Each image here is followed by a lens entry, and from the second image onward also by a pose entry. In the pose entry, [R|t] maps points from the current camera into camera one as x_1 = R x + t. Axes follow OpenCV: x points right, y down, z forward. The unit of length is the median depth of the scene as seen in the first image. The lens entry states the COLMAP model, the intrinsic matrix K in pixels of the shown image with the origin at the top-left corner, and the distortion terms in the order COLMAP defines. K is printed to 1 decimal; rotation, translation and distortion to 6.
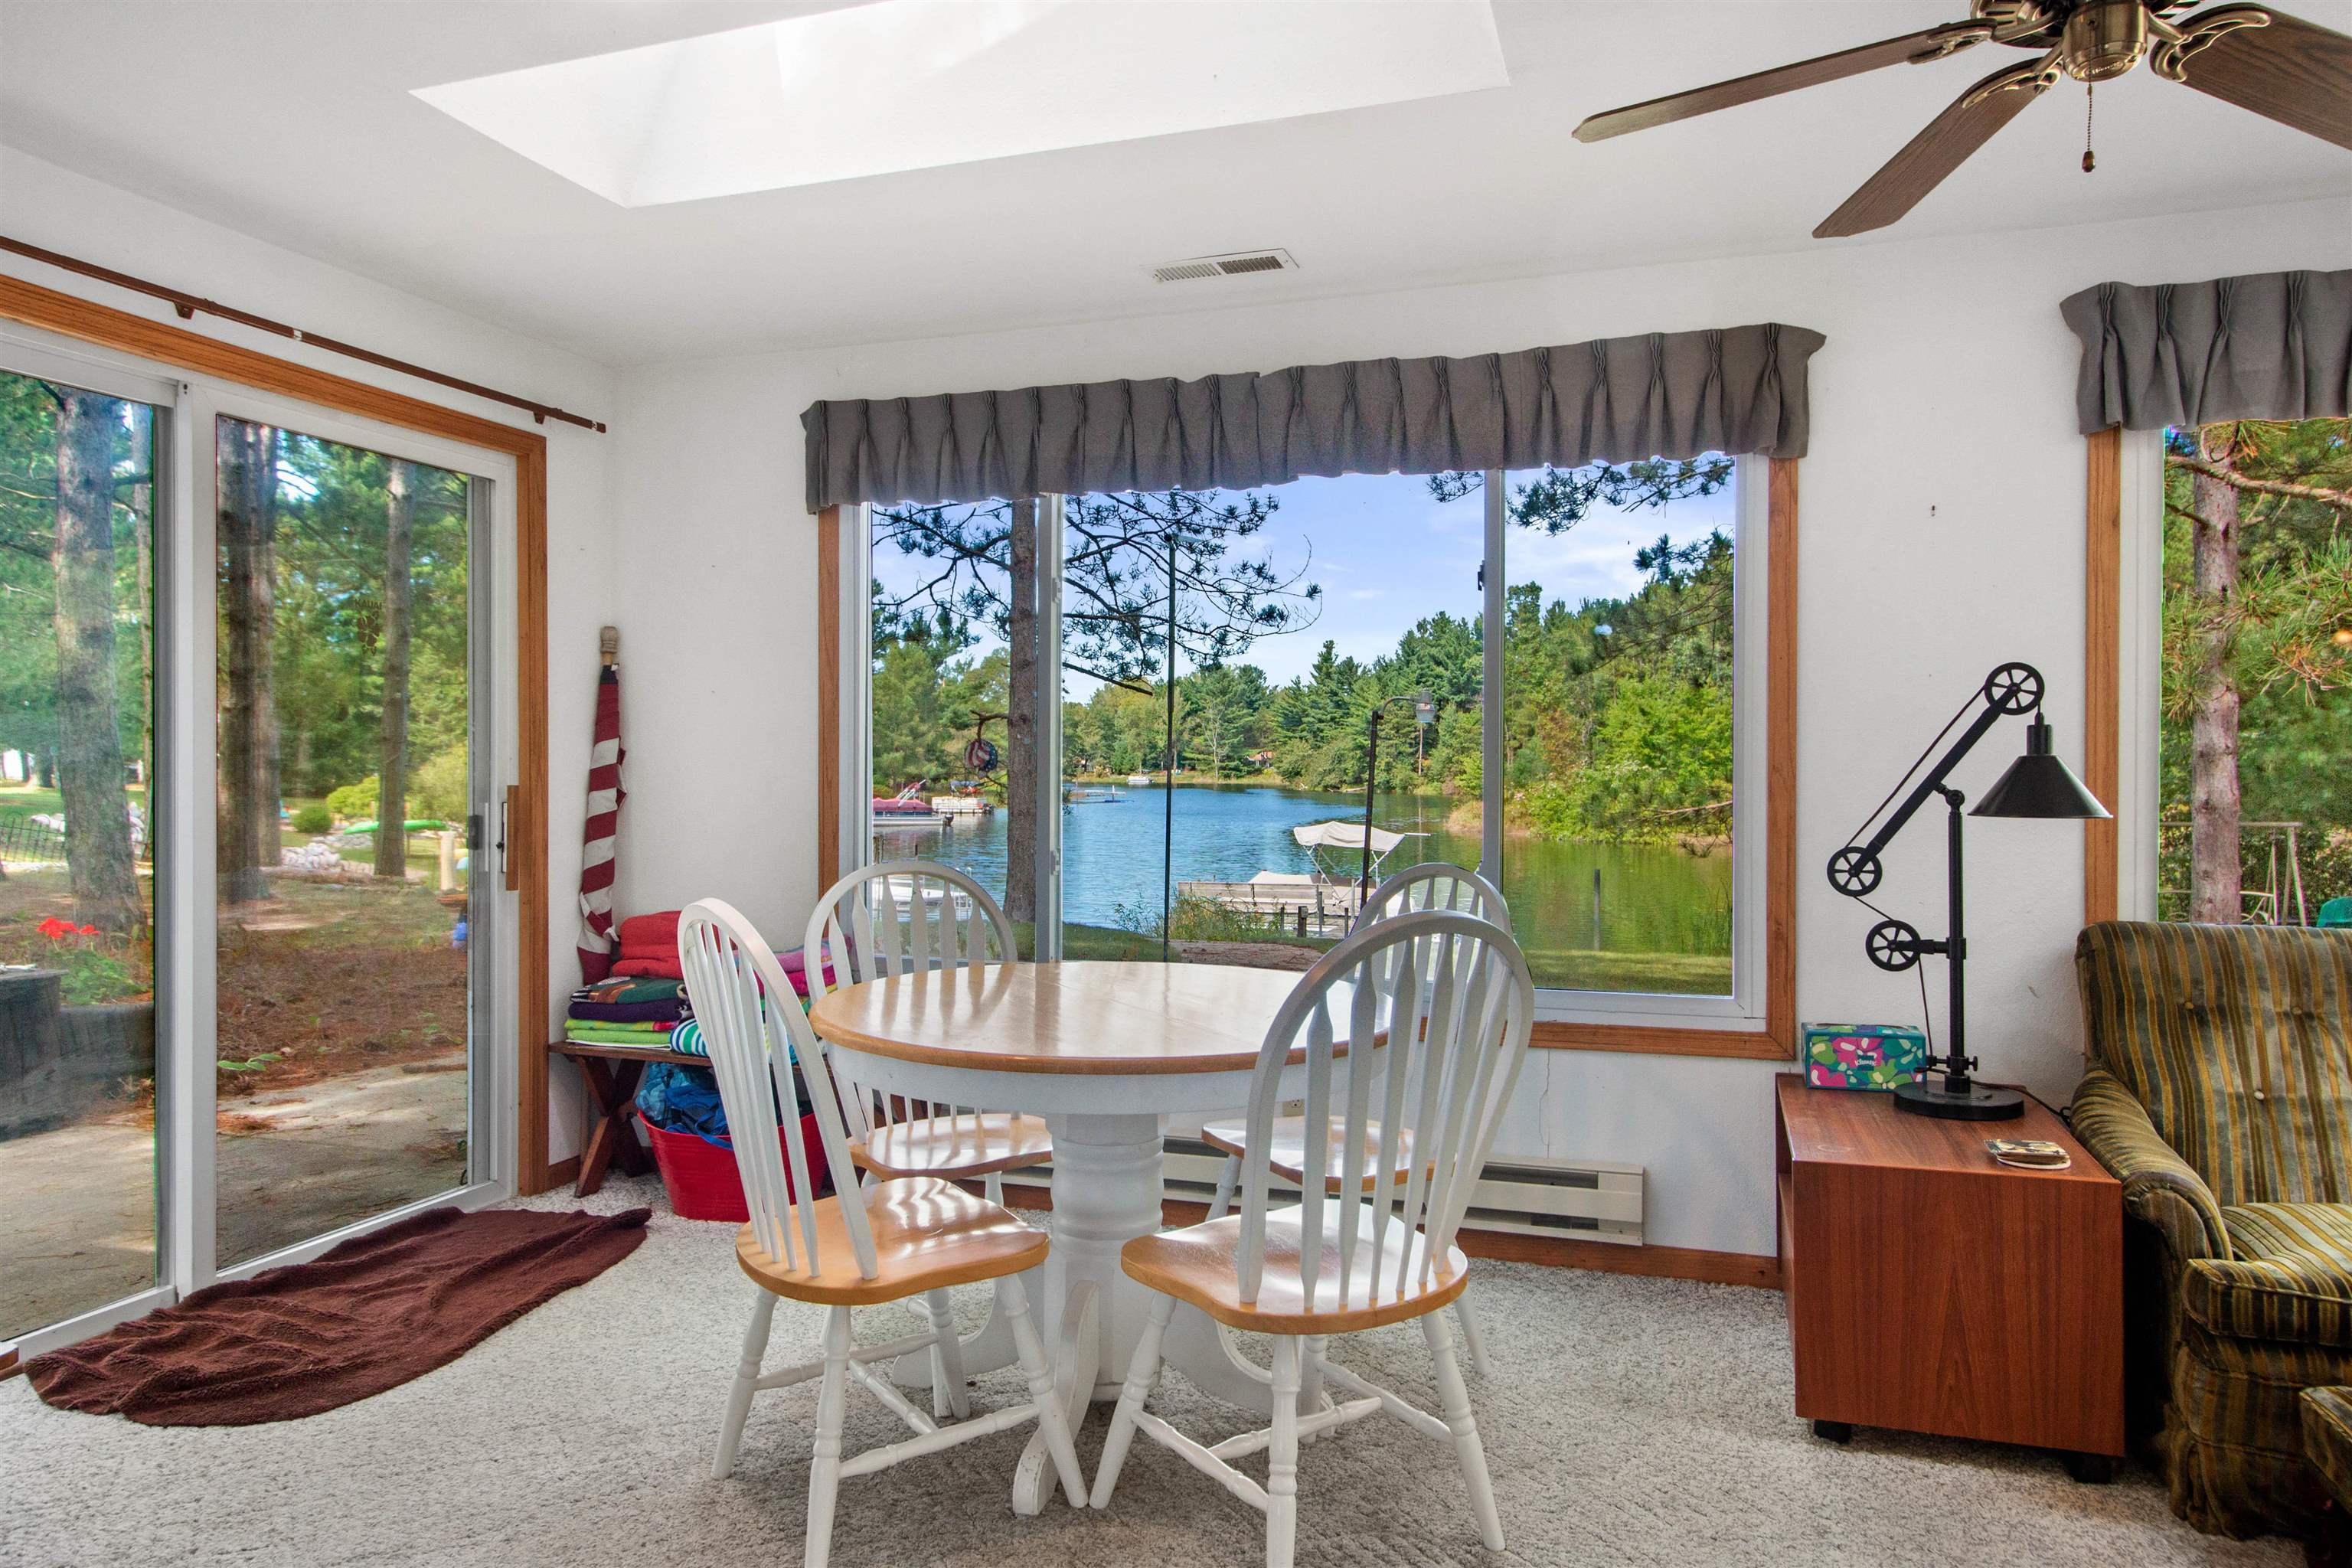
lens RADIAL K [[1543.9, 0, 1104.4], [0, 1543.9, 805.5], [0, 0, 1]] dist [0.002888, 0.005174]
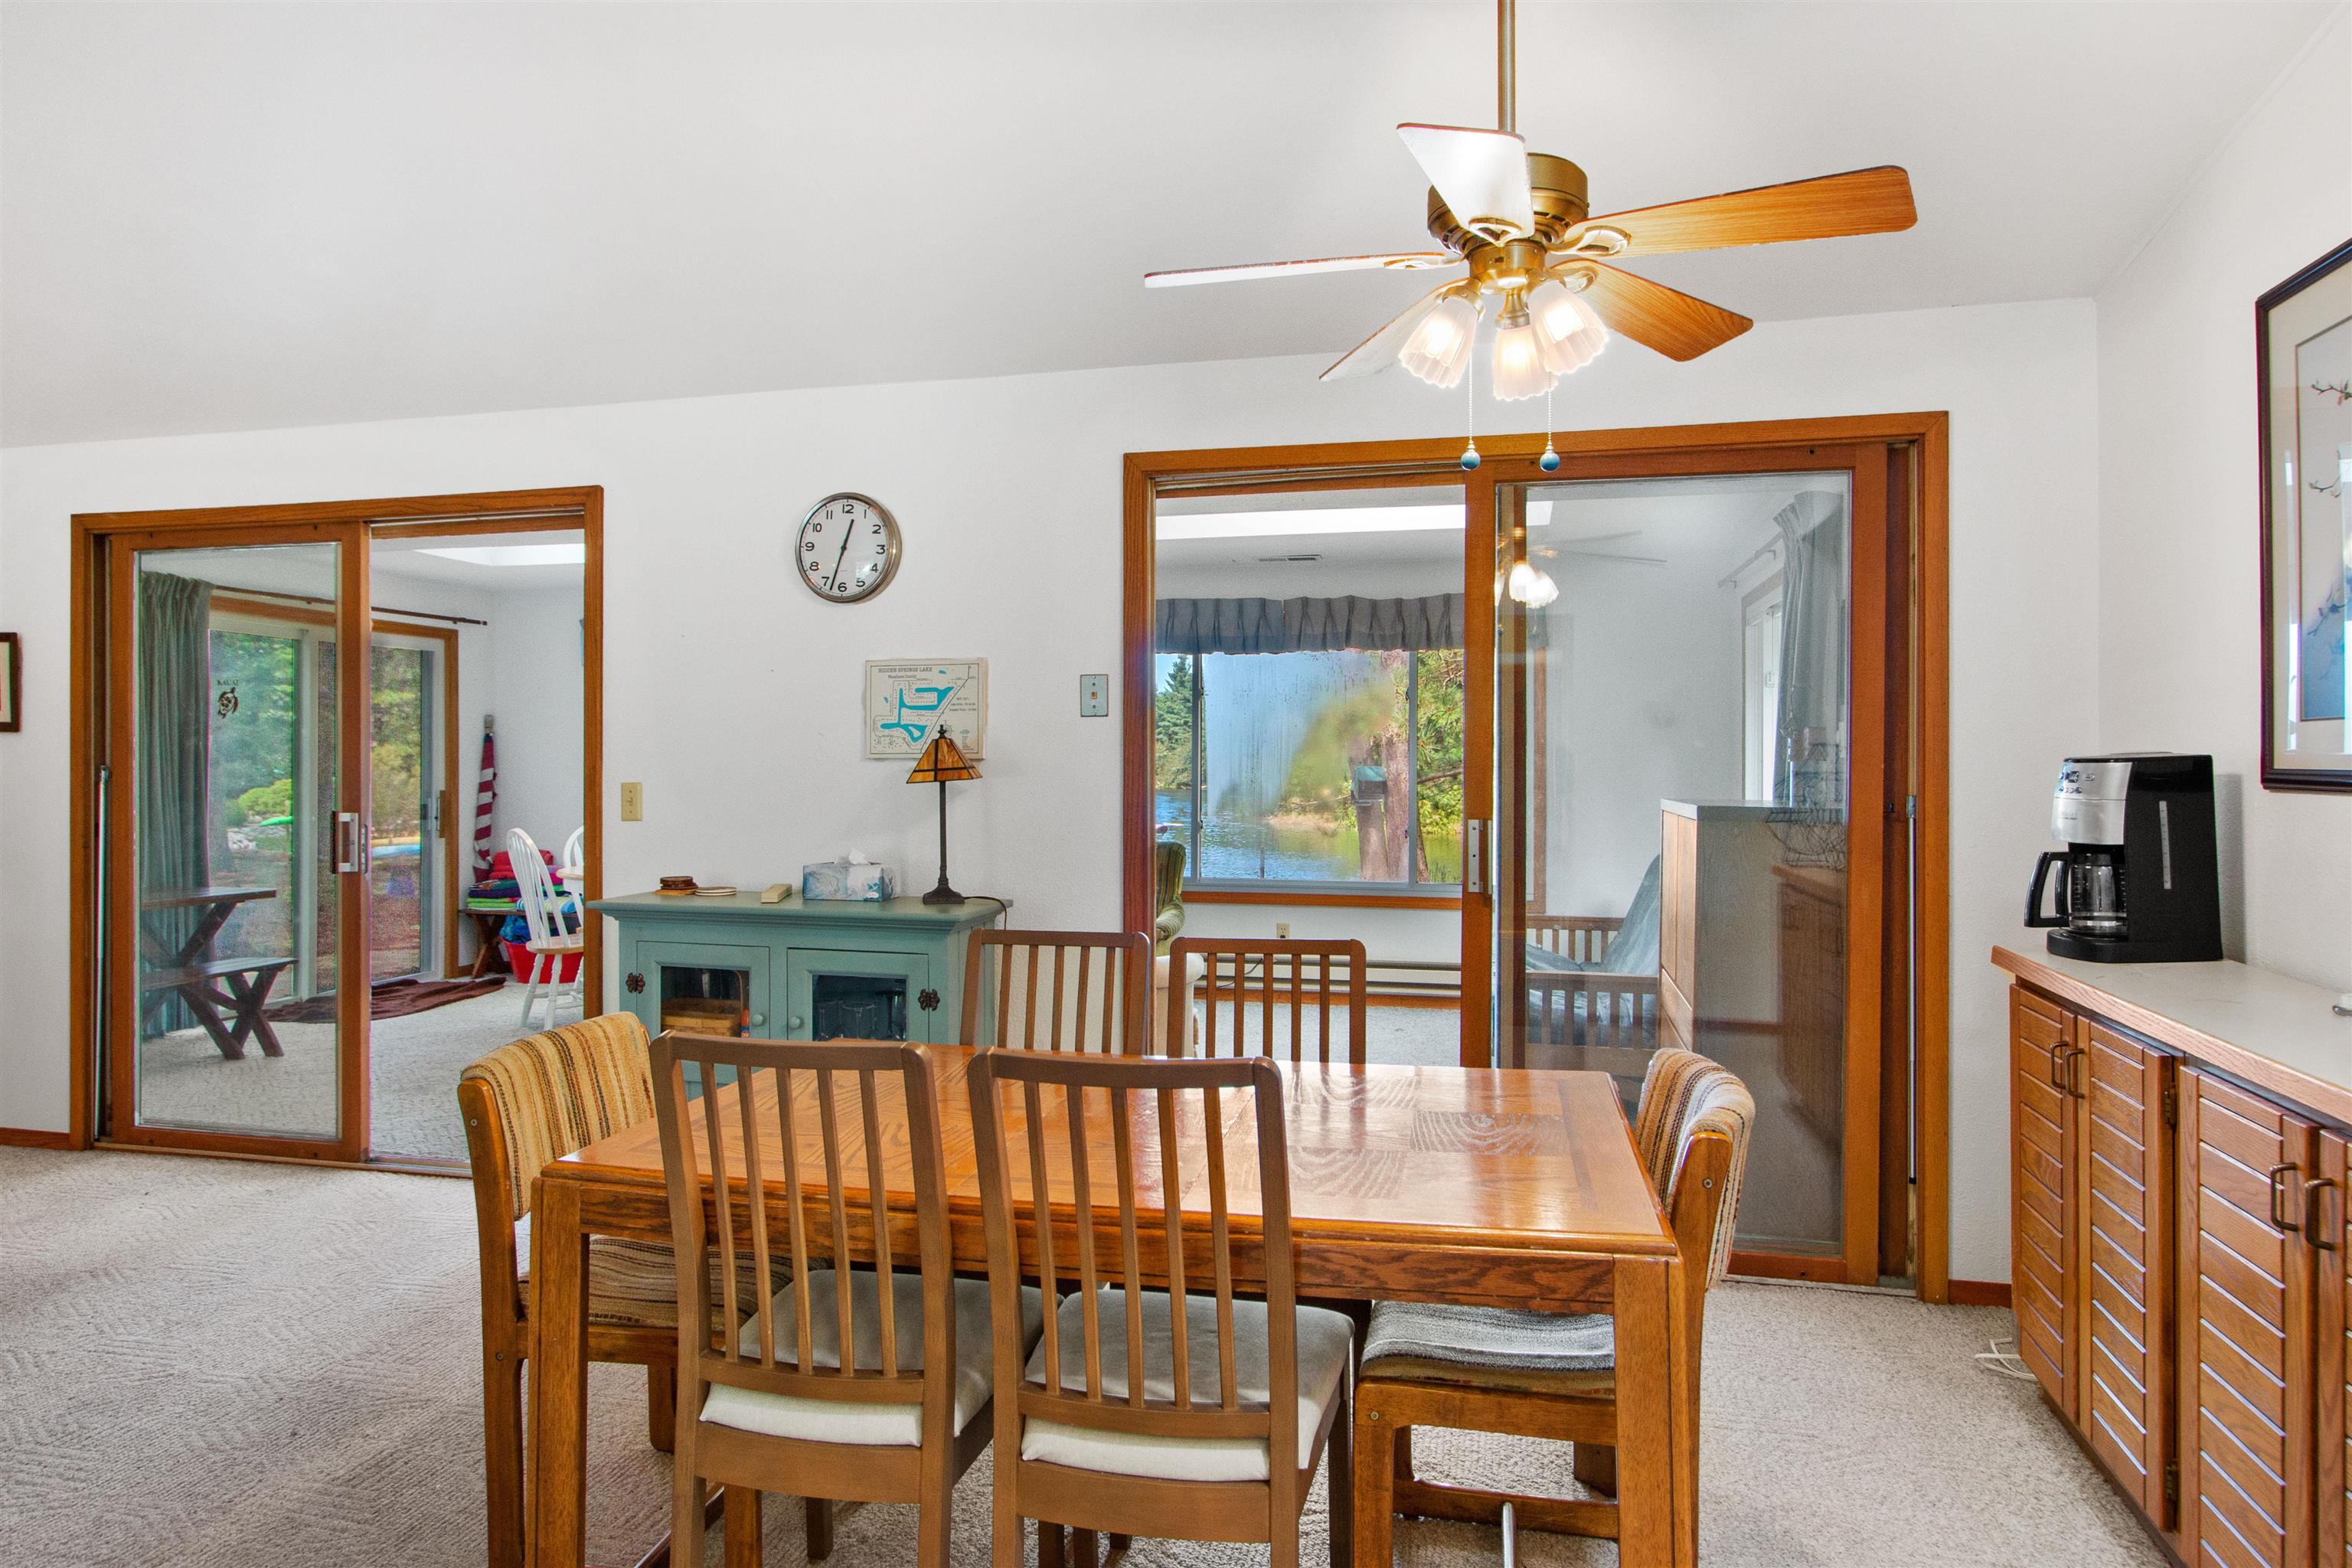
lens RADIAL K [[1543.9, 0, 1174.3], [0, 1543.9, 783.7], [0, 0, 1]] dist [0.002888, 0.005174]
pose [[0.995863, -0.002521, 0.090830, 0.444490], [0.003572, 0.999928, -0.011413, 0.006117], [-0.090795, 0.011690, 0.995801, -1.255699]]
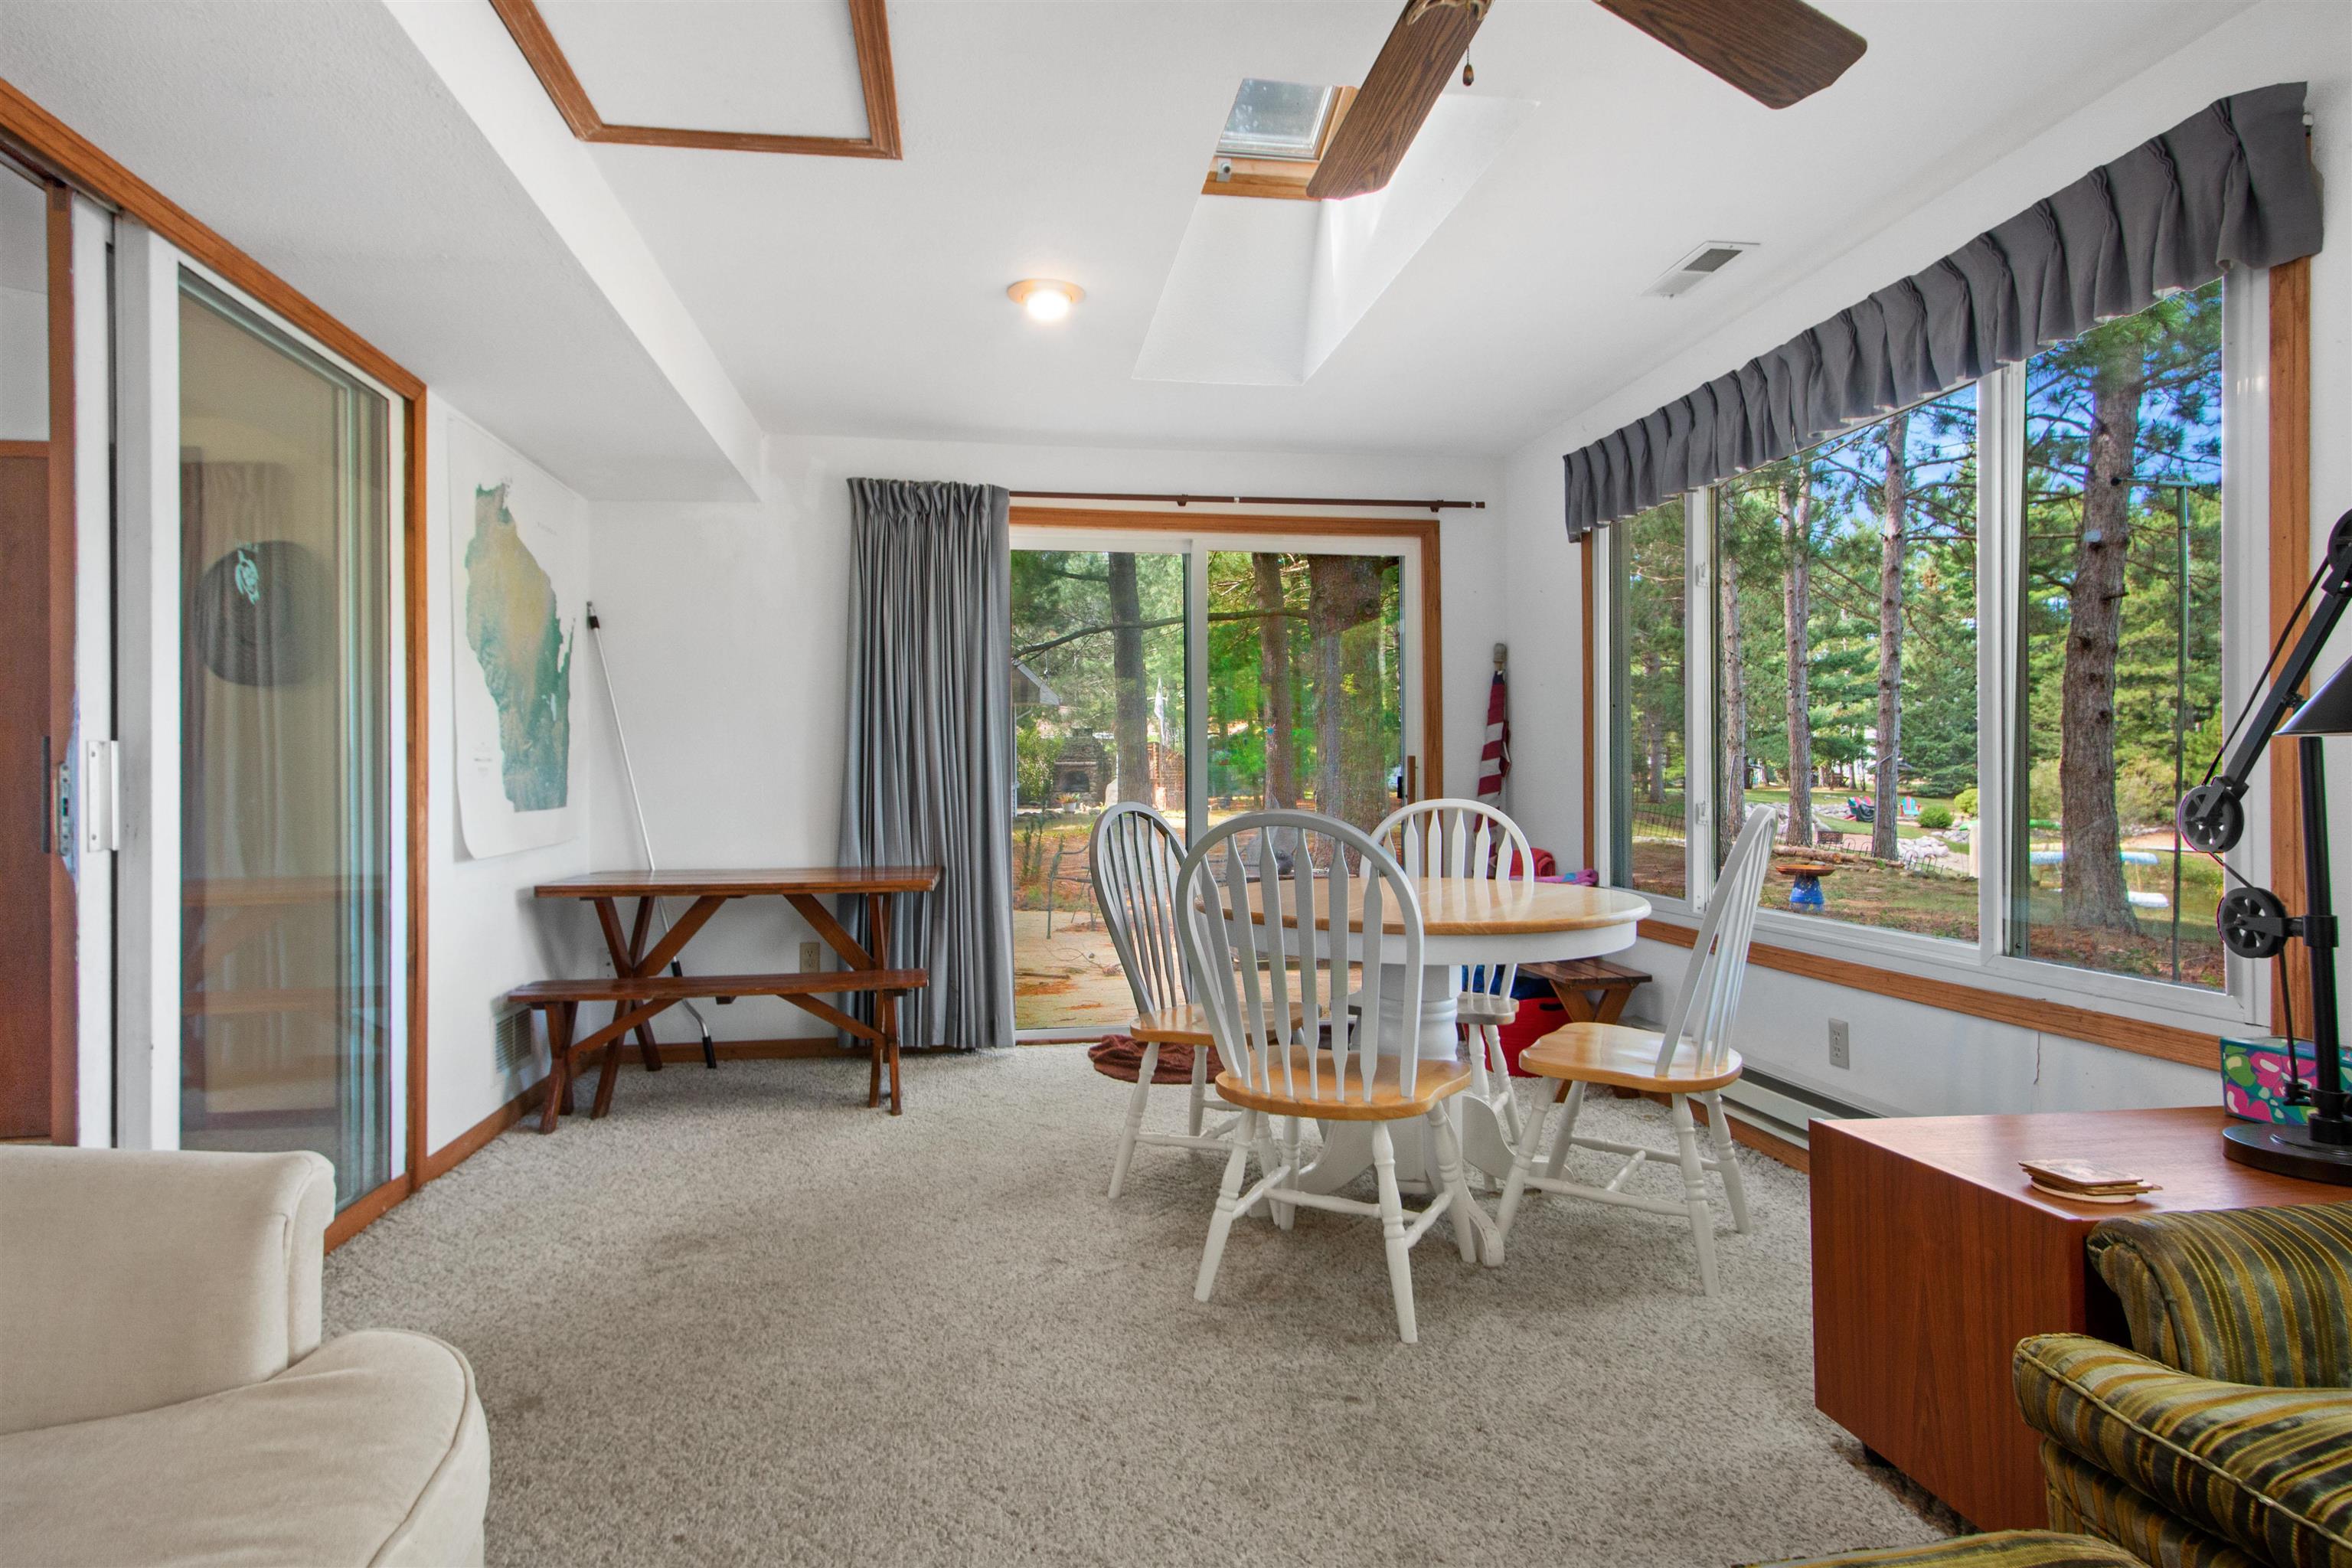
lens RADIAL K [[1327.5, 0, 1175.7], [0, 1327.5, 780.0], [0, 0, 1]] dist [0.002929, 0.000952]
pose [[0.442456, -0.005094, -0.896776, 0.666546], [-0.018647, 0.999715, -0.014879, 0.034120], [0.896596, 0.023306, 0.442235, 0.217261]]
